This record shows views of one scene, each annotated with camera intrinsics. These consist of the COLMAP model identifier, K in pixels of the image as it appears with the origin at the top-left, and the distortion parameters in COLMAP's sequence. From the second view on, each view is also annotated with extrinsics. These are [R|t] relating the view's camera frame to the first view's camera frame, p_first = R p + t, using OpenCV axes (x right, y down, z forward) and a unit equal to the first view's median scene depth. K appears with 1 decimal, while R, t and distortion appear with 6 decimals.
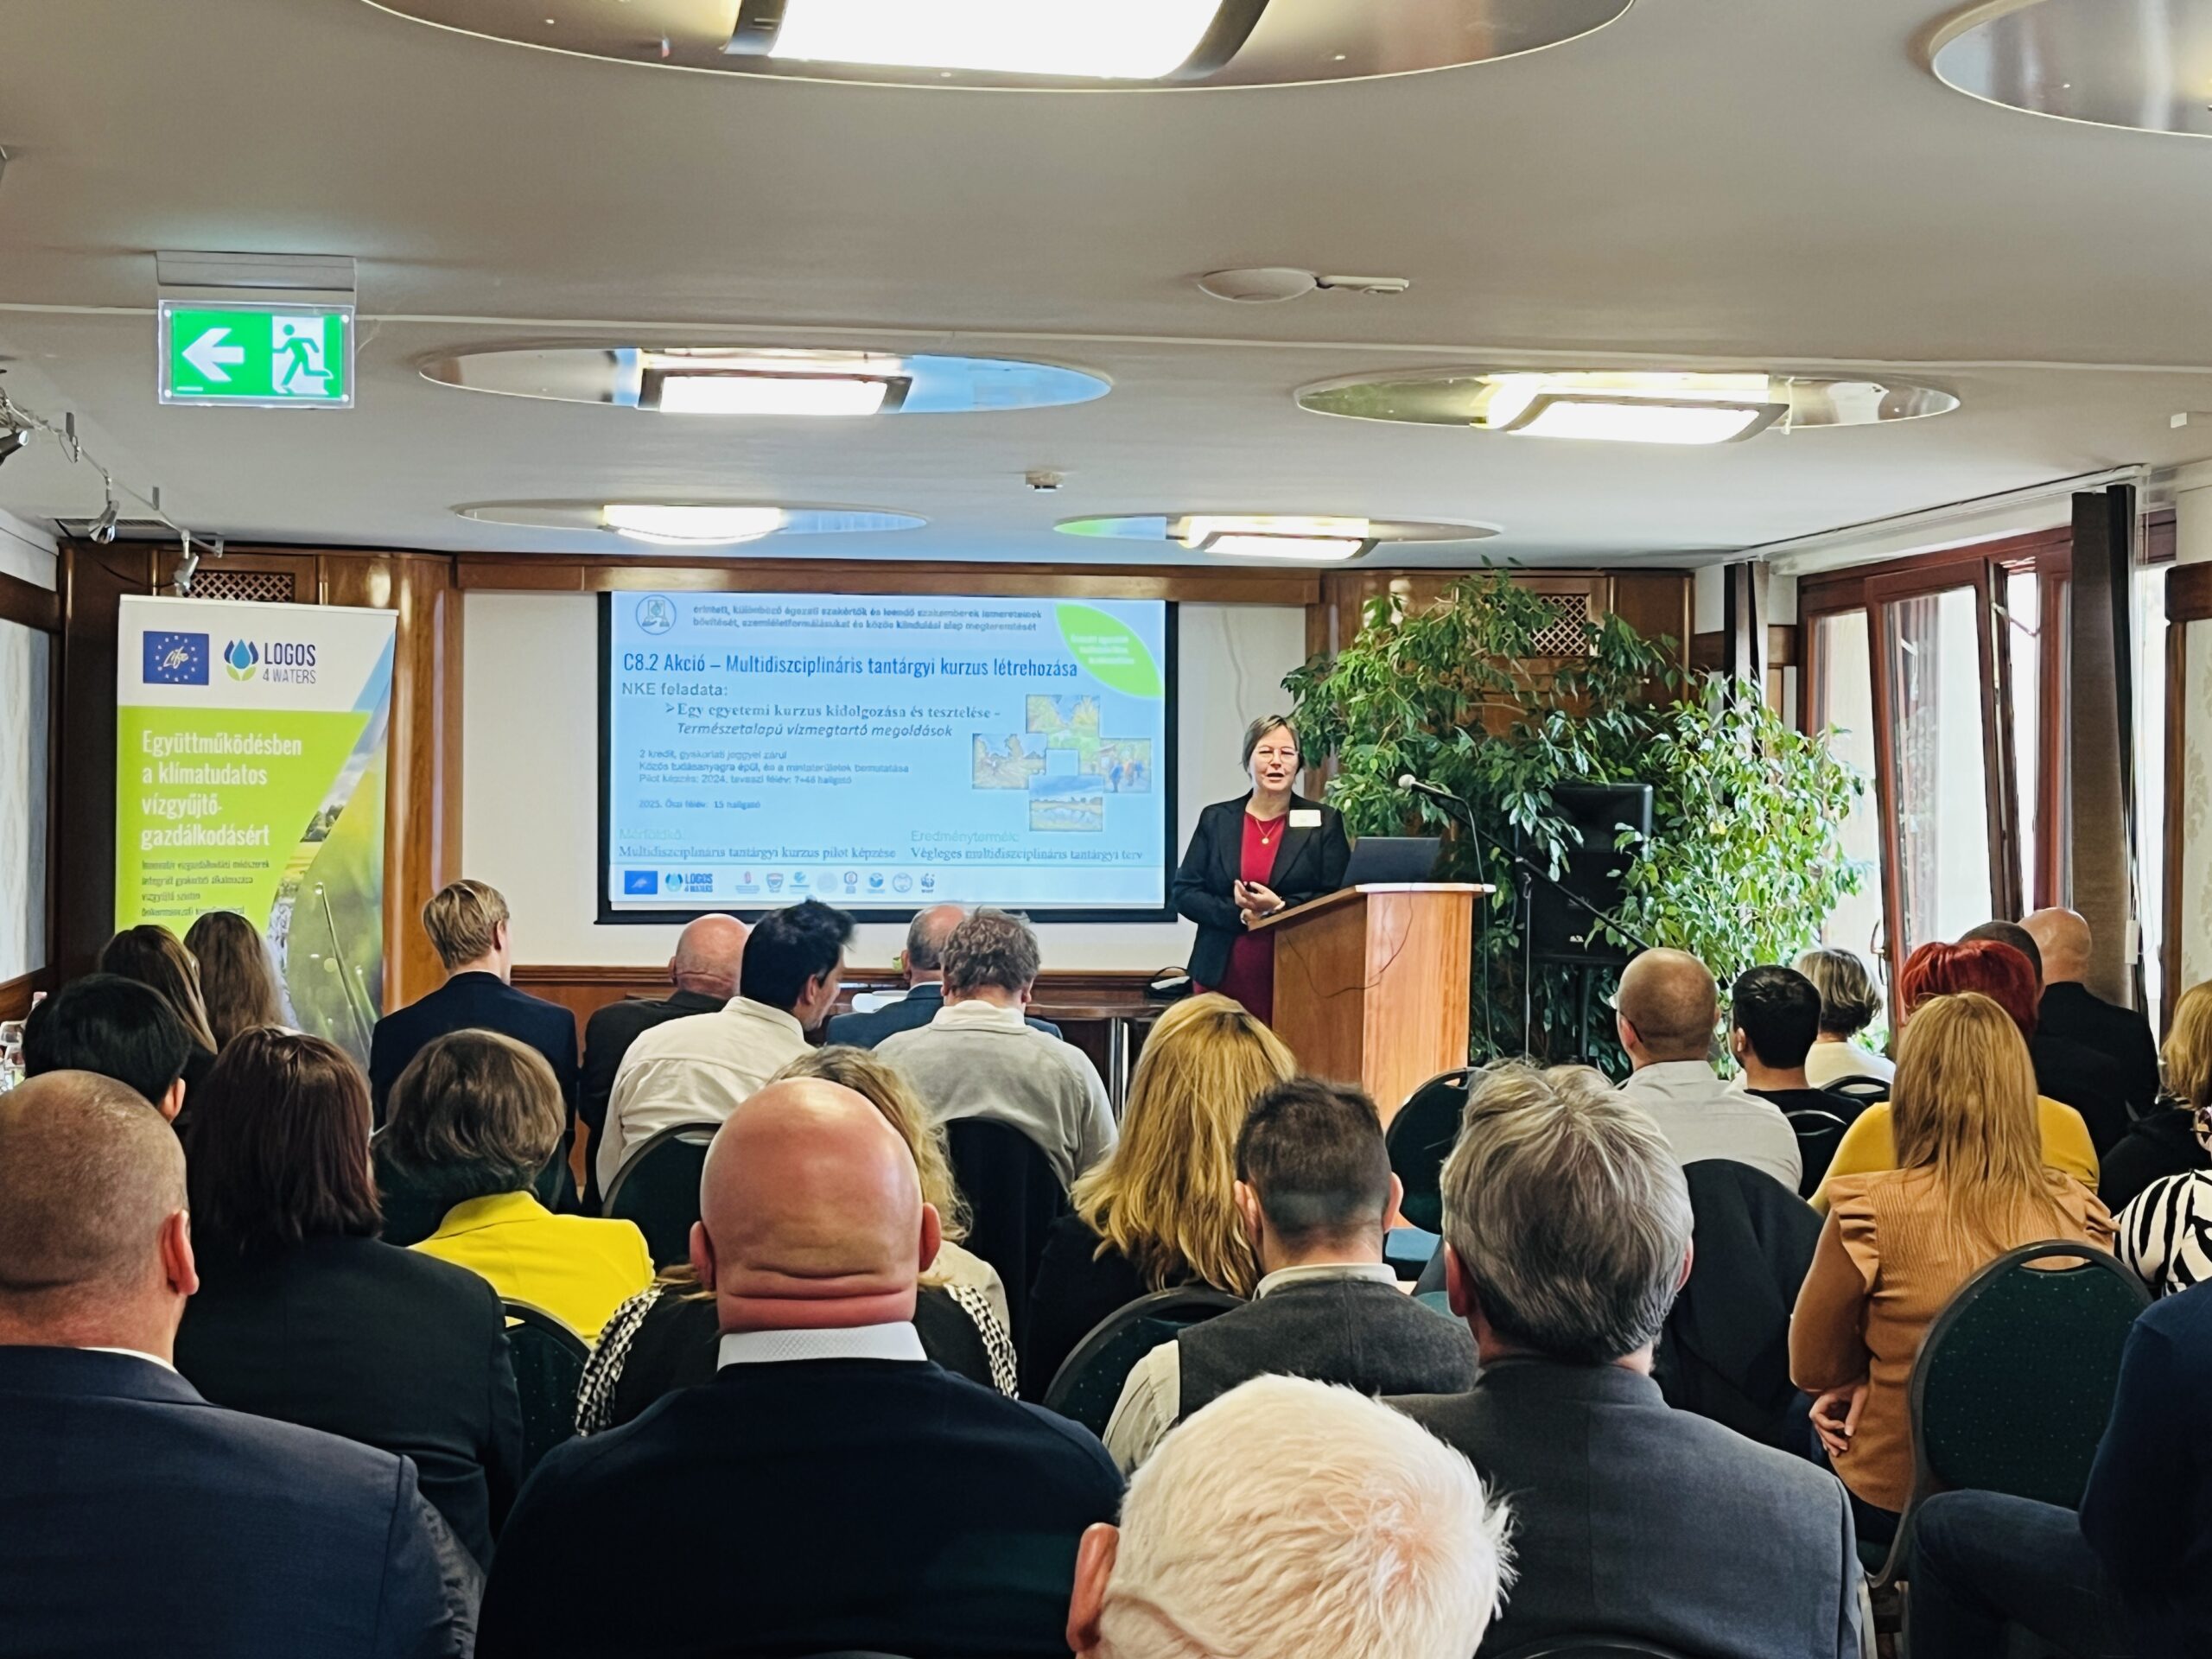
lens RADIAL K [[3359.4, 0, 1065.5], [0, 3359.4, 782.1], [0, 0, 1]] dist [0.121096, 0.000000]
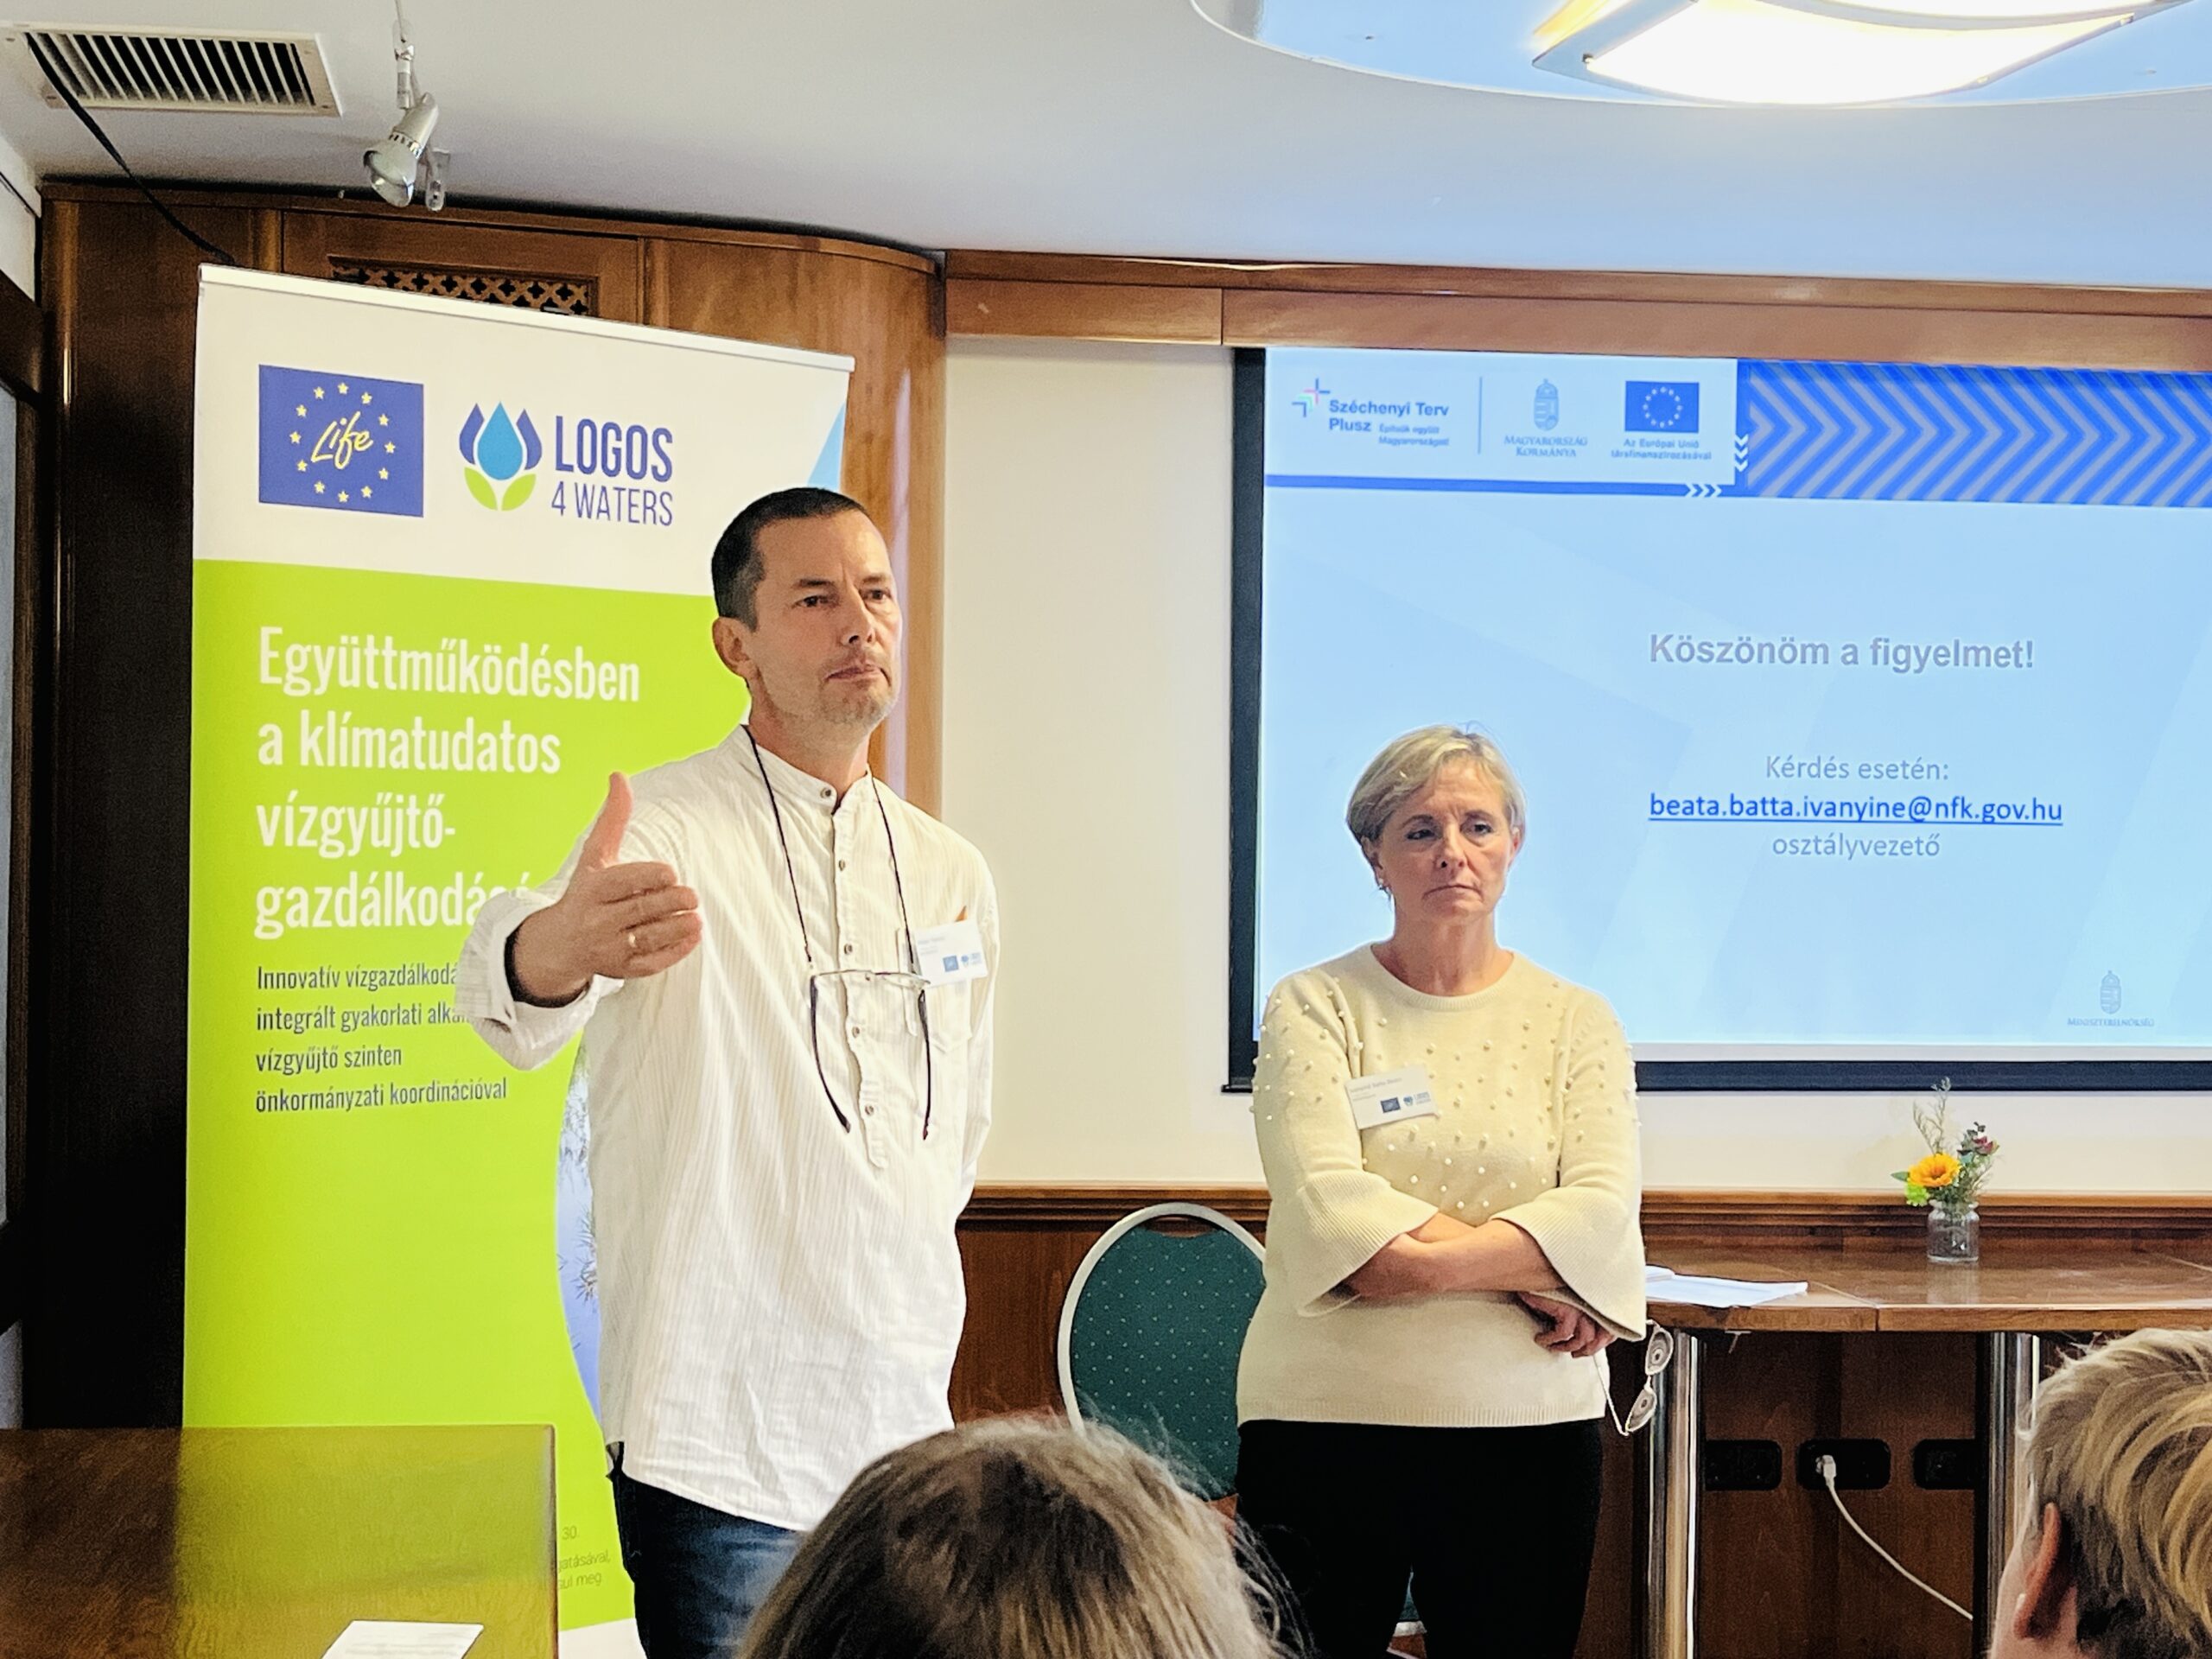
lens RADIAL K [[3433.7, 0, 1097.7], [0, 3433.7, 849.4], [0, 0, 1]] dist [0.103632, 0.000000]
pose [[0.999980, 0.004907, 0.004003, -0.178798], [-0.004957, 0.999907, 0.012739, 0.004415], [-0.003940, -0.012758, 0.999911, 0.608462]]
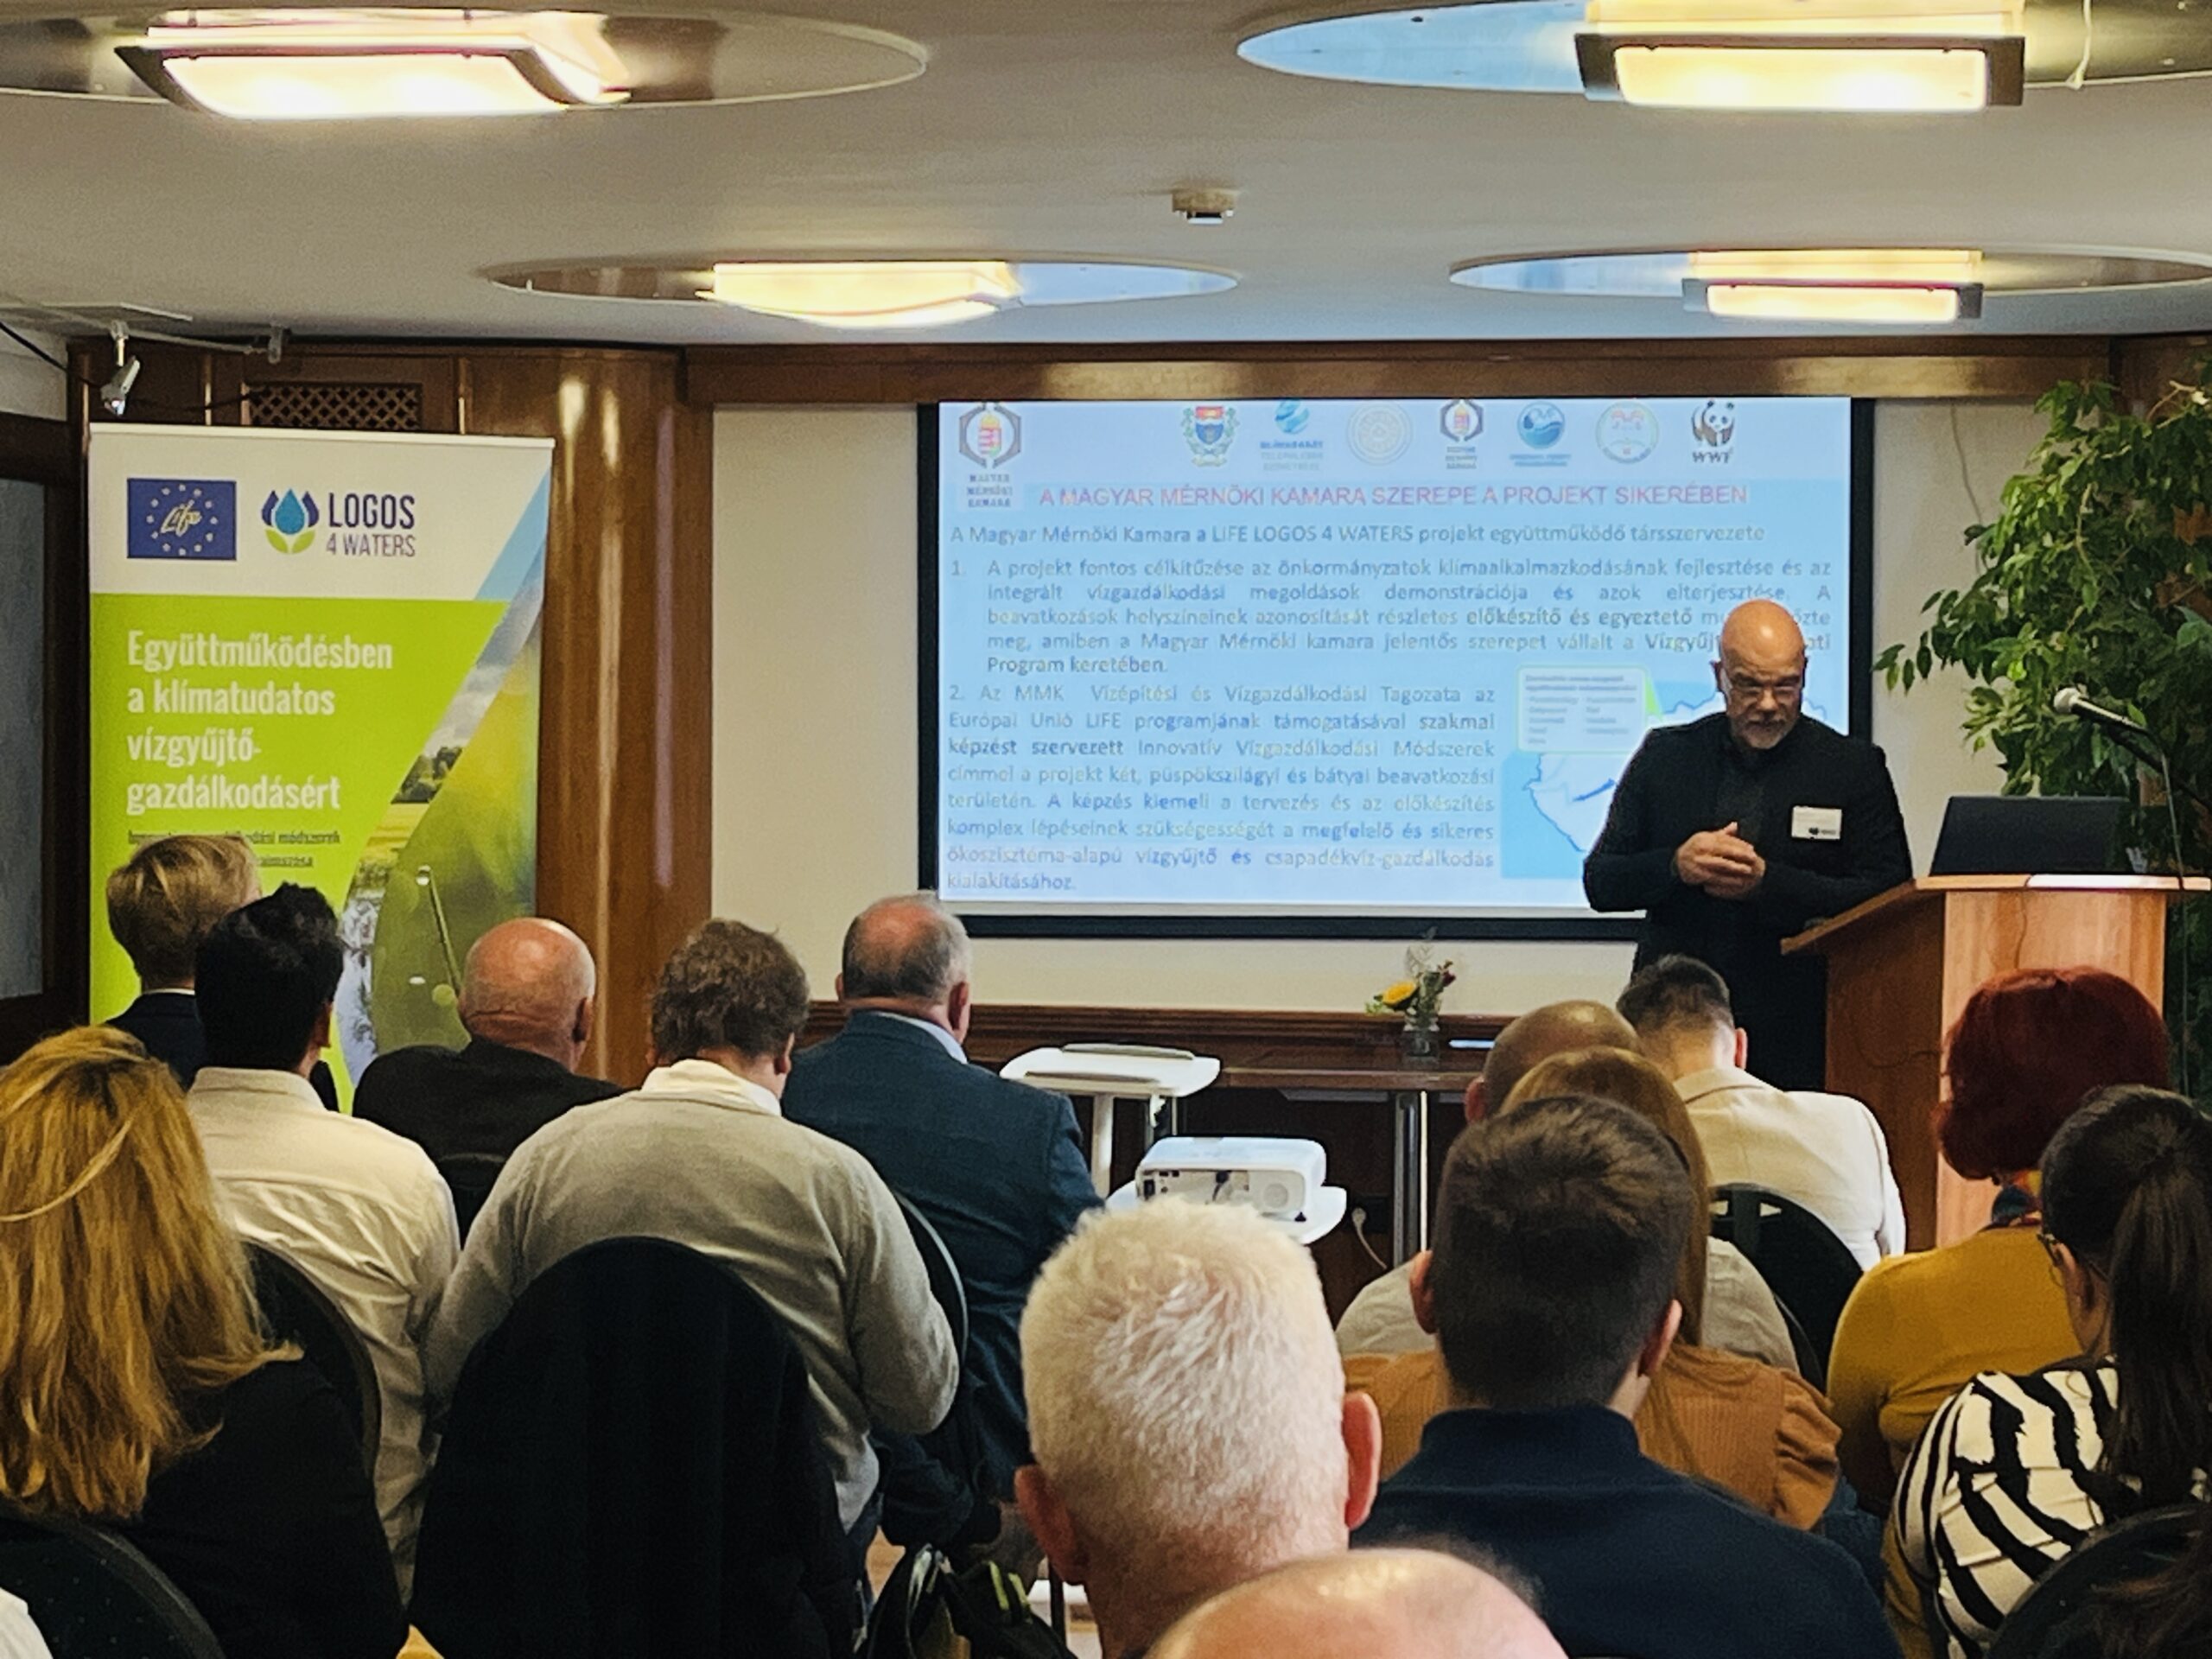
lens RADIAL K [[5560.1, 0, 1109.3], [0, 5560.1, 873.1], [0, 0, 1]] dist [0.151690, 0.000000]
pose [[0.954913, 0.004613, -0.296851, 0.226749], [0.003887, 0.999599, 0.028039, 0.001828], [0.296861, -0.027929, 0.954512, 0.028795]]
